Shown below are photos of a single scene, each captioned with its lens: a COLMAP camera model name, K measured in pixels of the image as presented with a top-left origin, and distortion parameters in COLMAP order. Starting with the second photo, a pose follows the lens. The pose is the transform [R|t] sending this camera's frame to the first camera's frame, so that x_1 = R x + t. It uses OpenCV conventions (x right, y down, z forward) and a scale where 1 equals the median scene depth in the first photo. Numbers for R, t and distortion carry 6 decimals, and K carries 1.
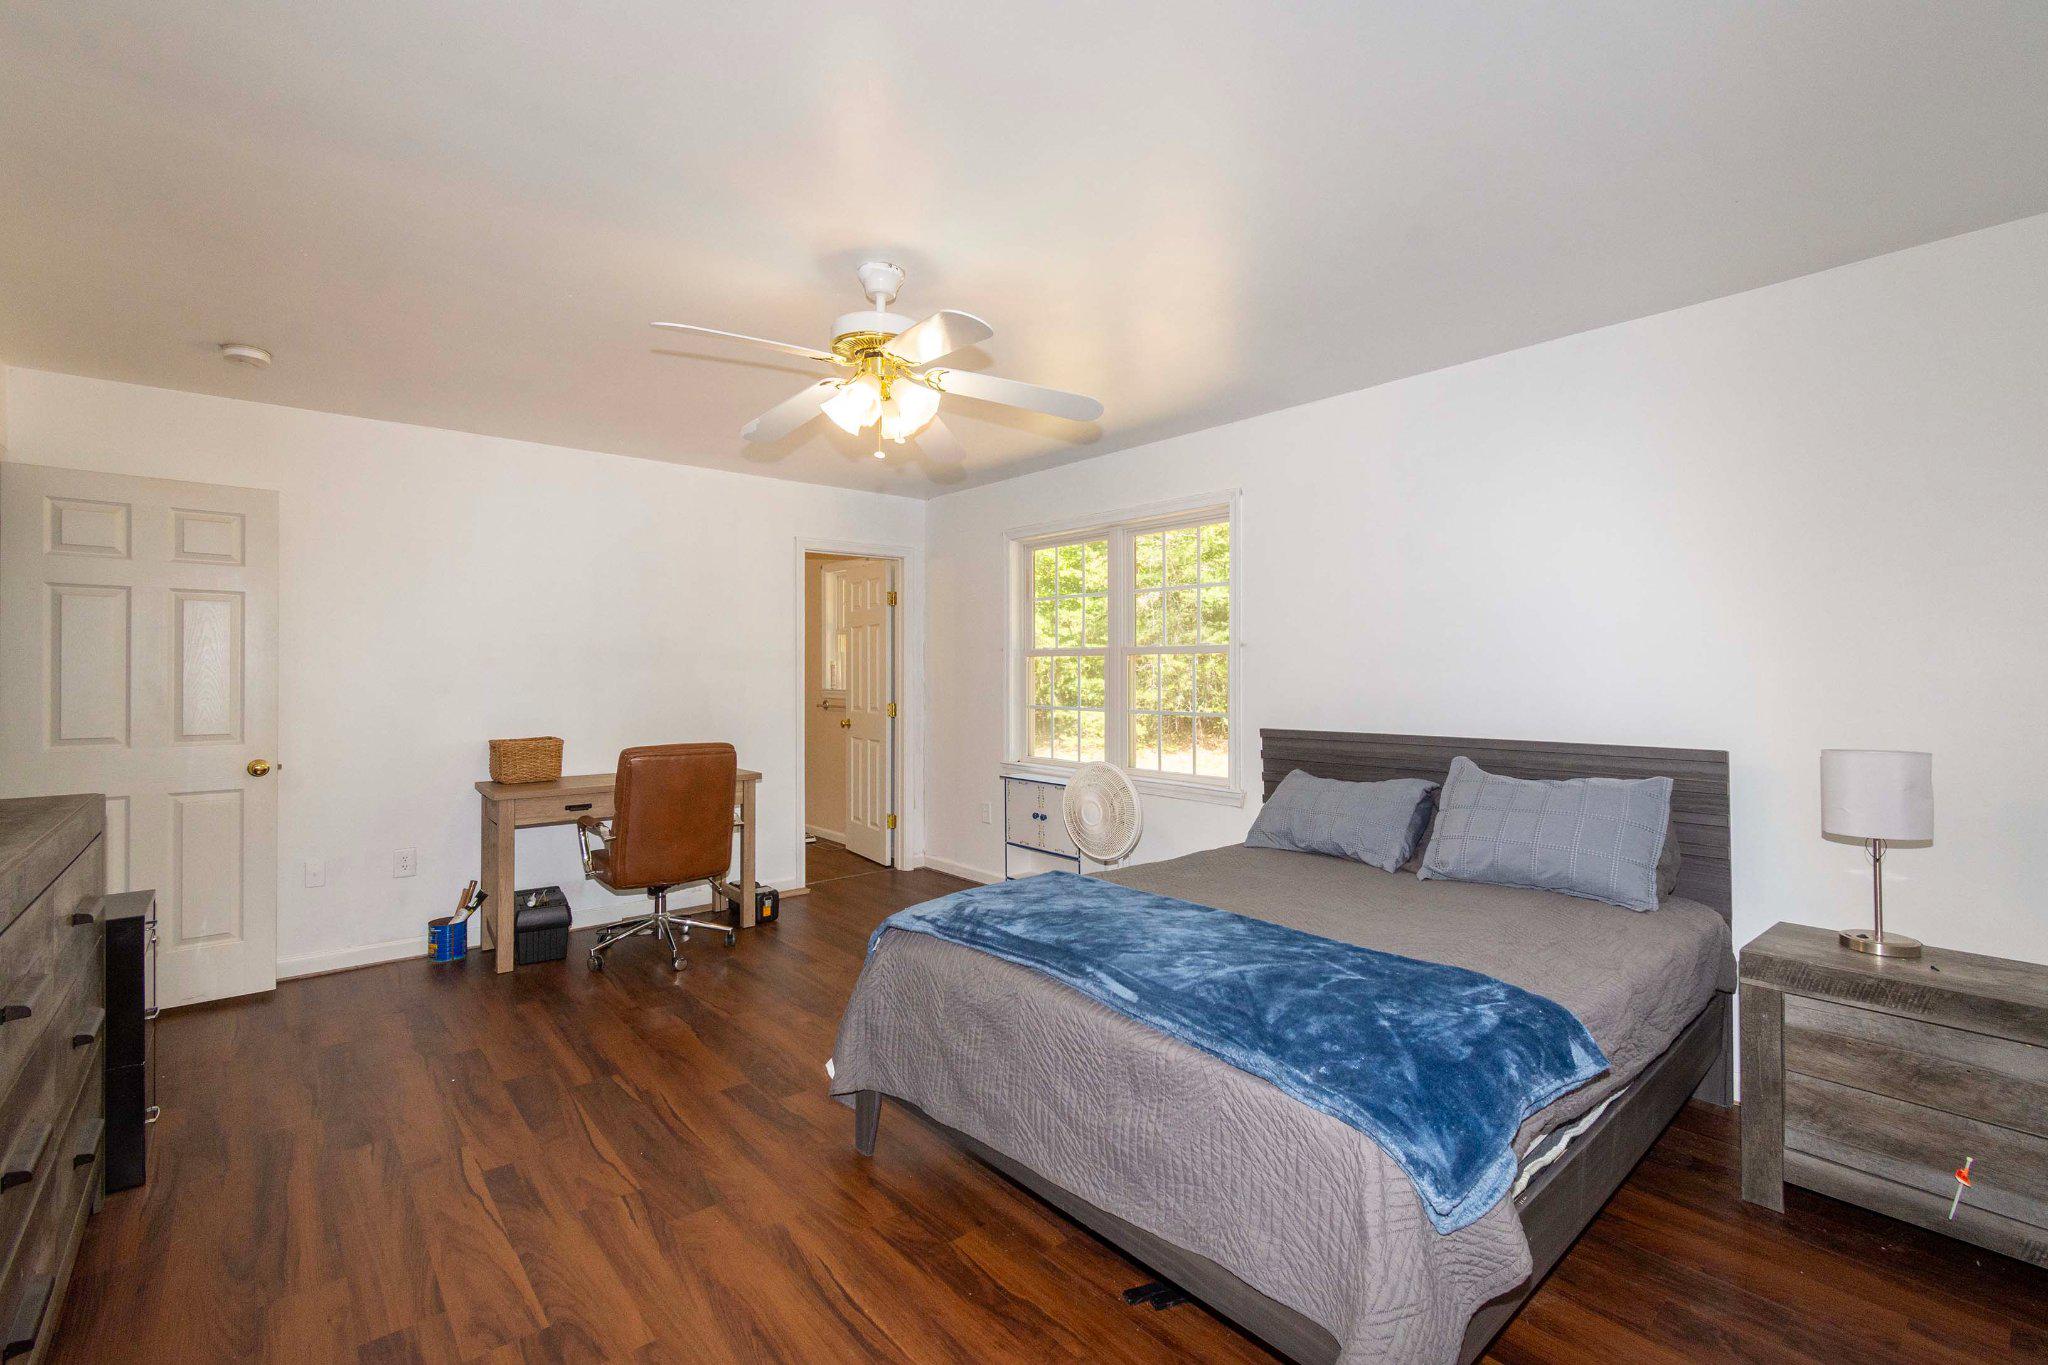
lens RADIAL K [[905.2, 0, 1028.7], [0, 905.2, 670.6], [0, 0, 1]] dist [0.003227, -0.000791]
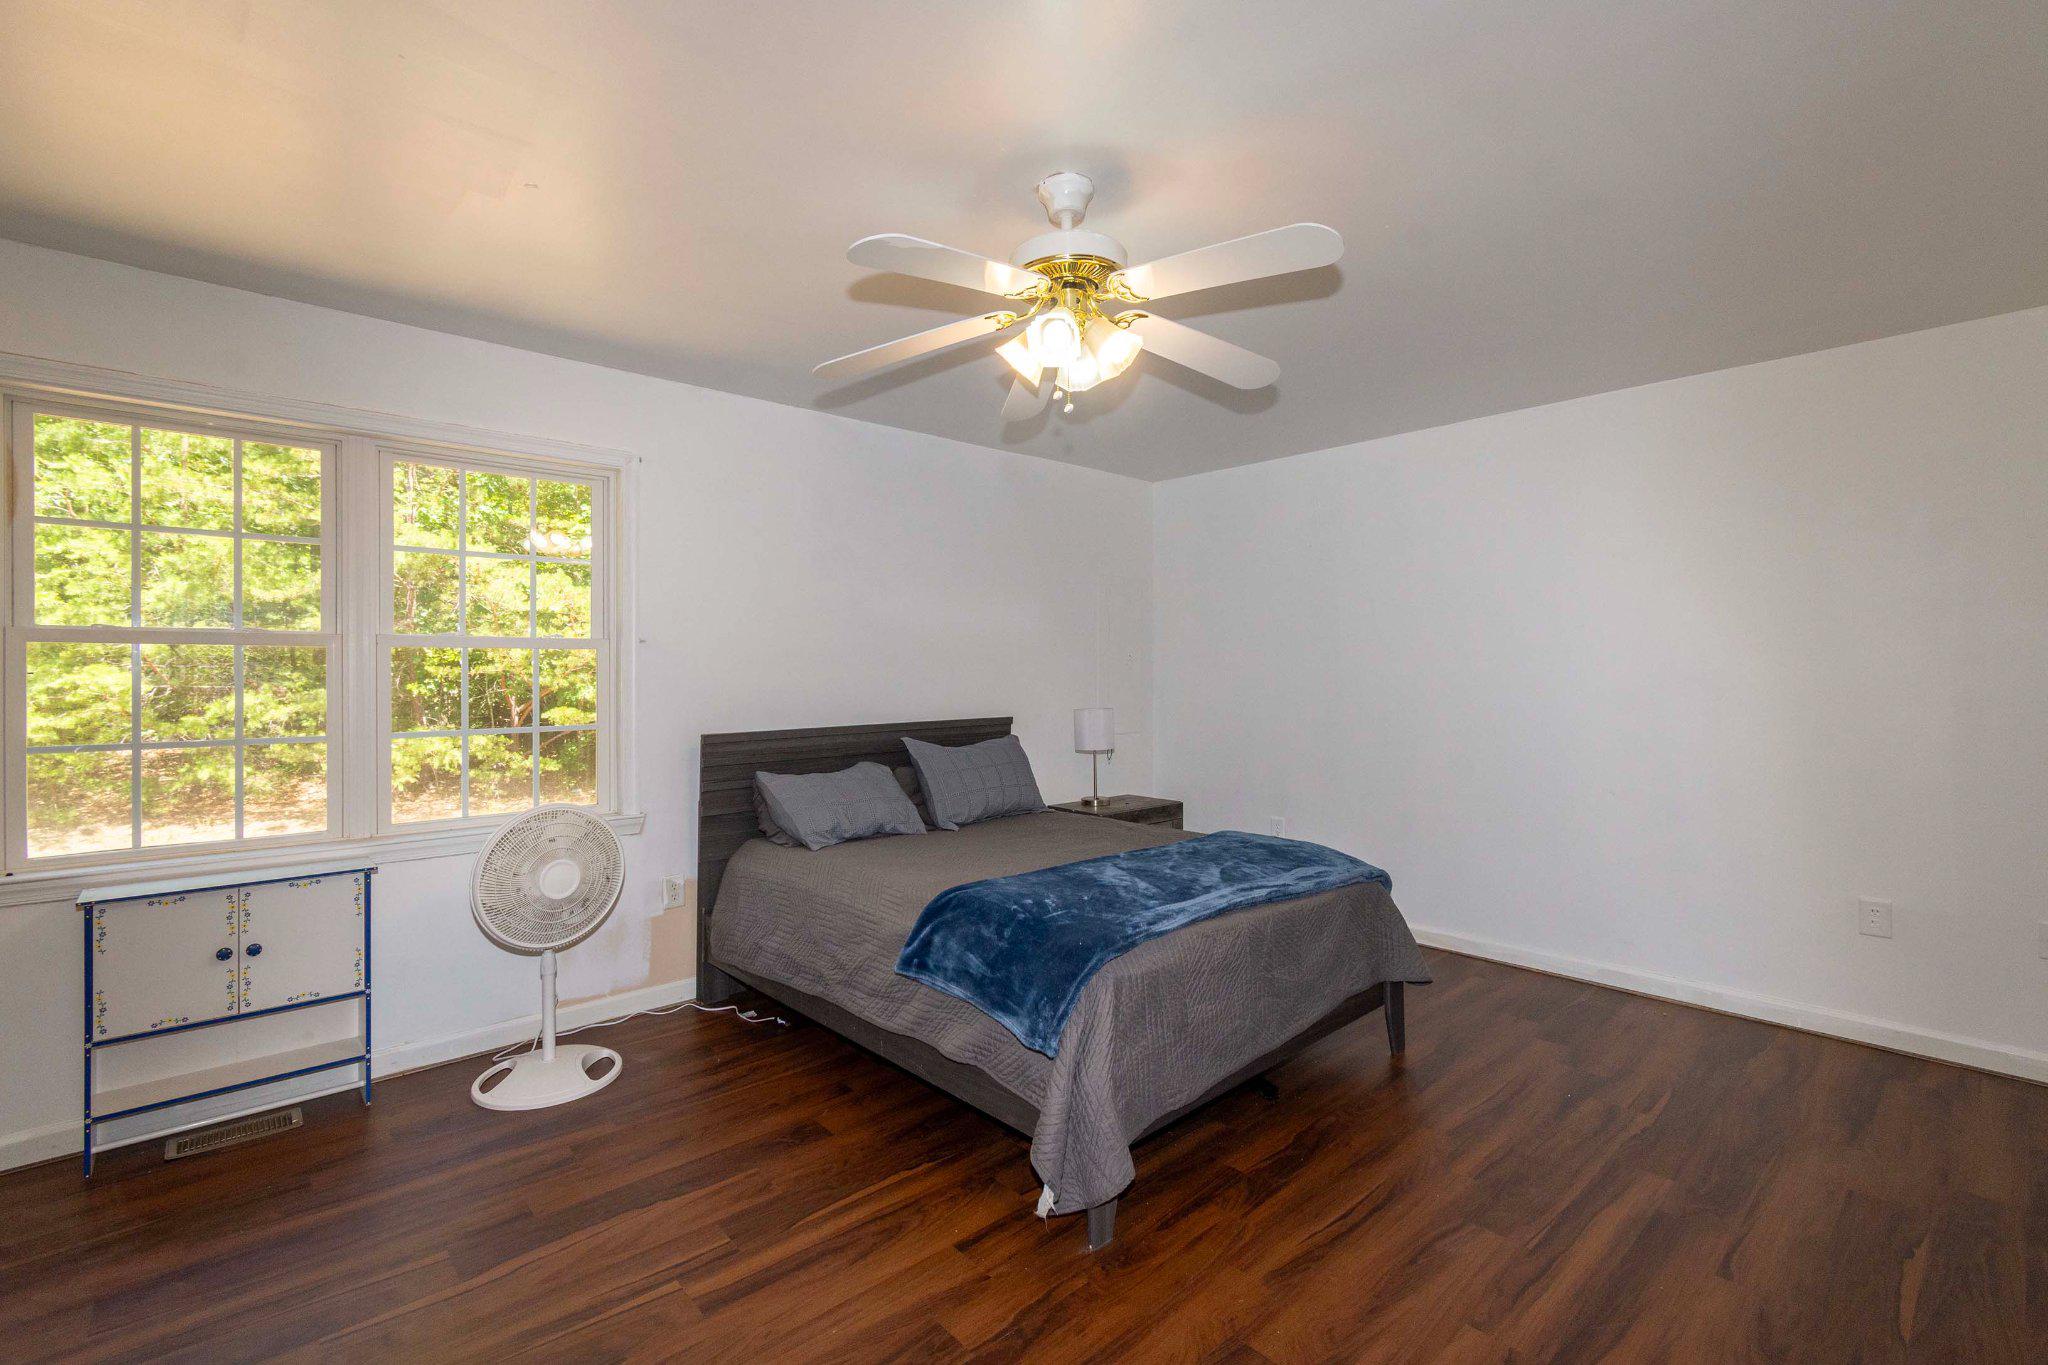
lens RADIAL K [[905.2, 0, 1028.7], [0, 905.2, 670.6], [0, 0, 1]] dist [0.003227, -0.000791]
pose [[-0.024104, 0.004248, 0.999700, -0.688748], [0.005870, 0.999974, -0.004108, 0.005694], [-0.999692, 0.005770, -0.024129, 0.735290]]
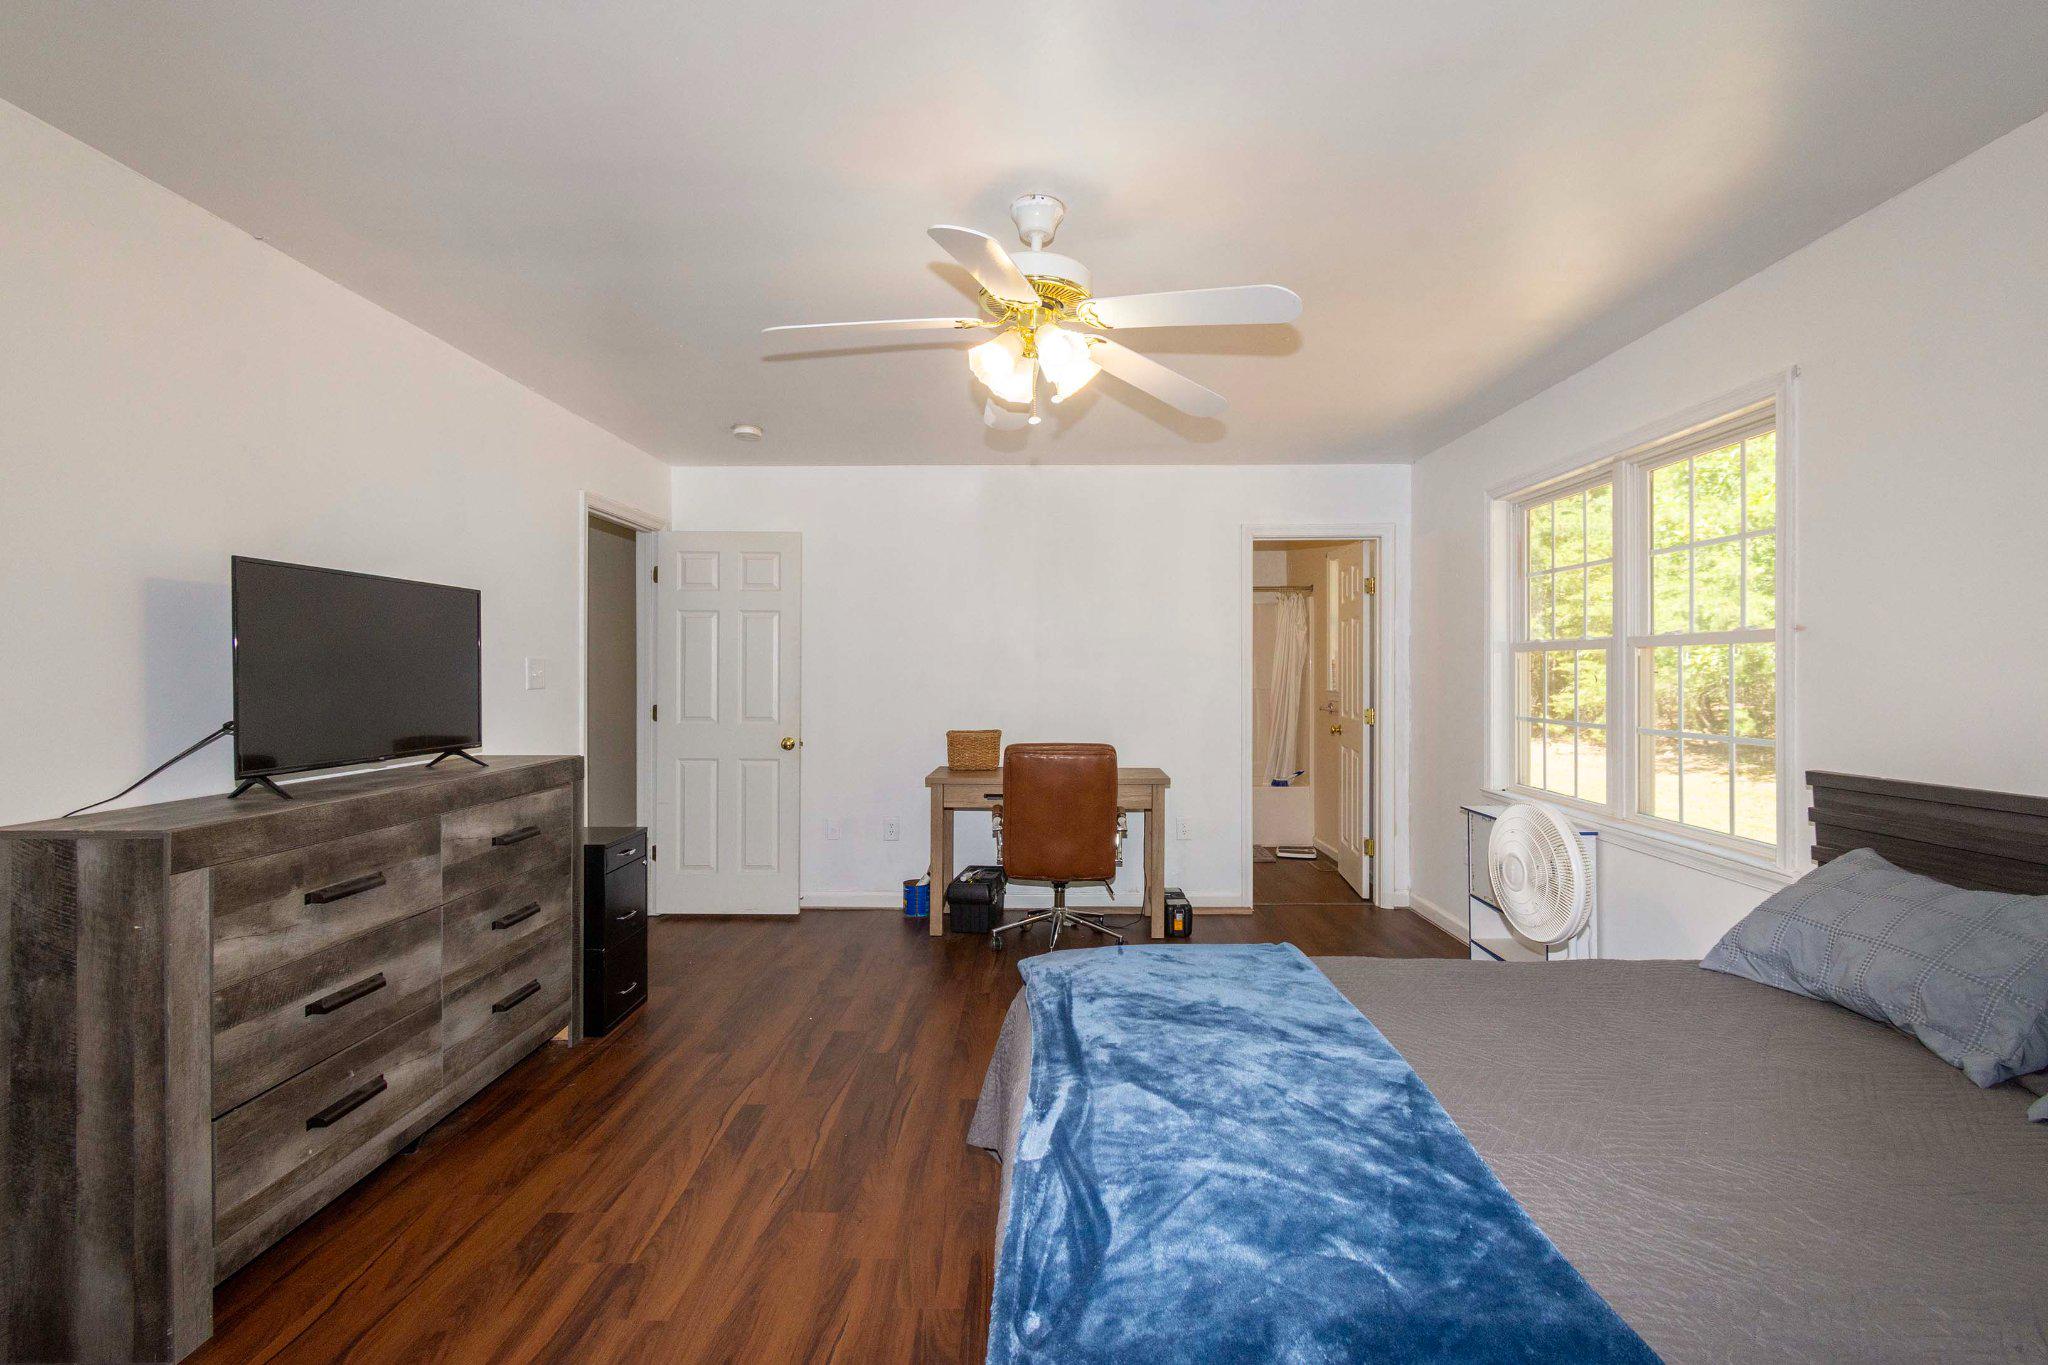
lens RADIAL K [[905.2, 0, 1028.7], [0, 905.2, 670.6], [0, 0, 1]] dist [0.003227, -0.000791]
pose [[0.751507, 0.001660, -0.659723, 0.279998], [-0.001509, 0.999999, 0.000797, -0.000278], [0.659723, 0.000396, 0.751509, 0.243493]]
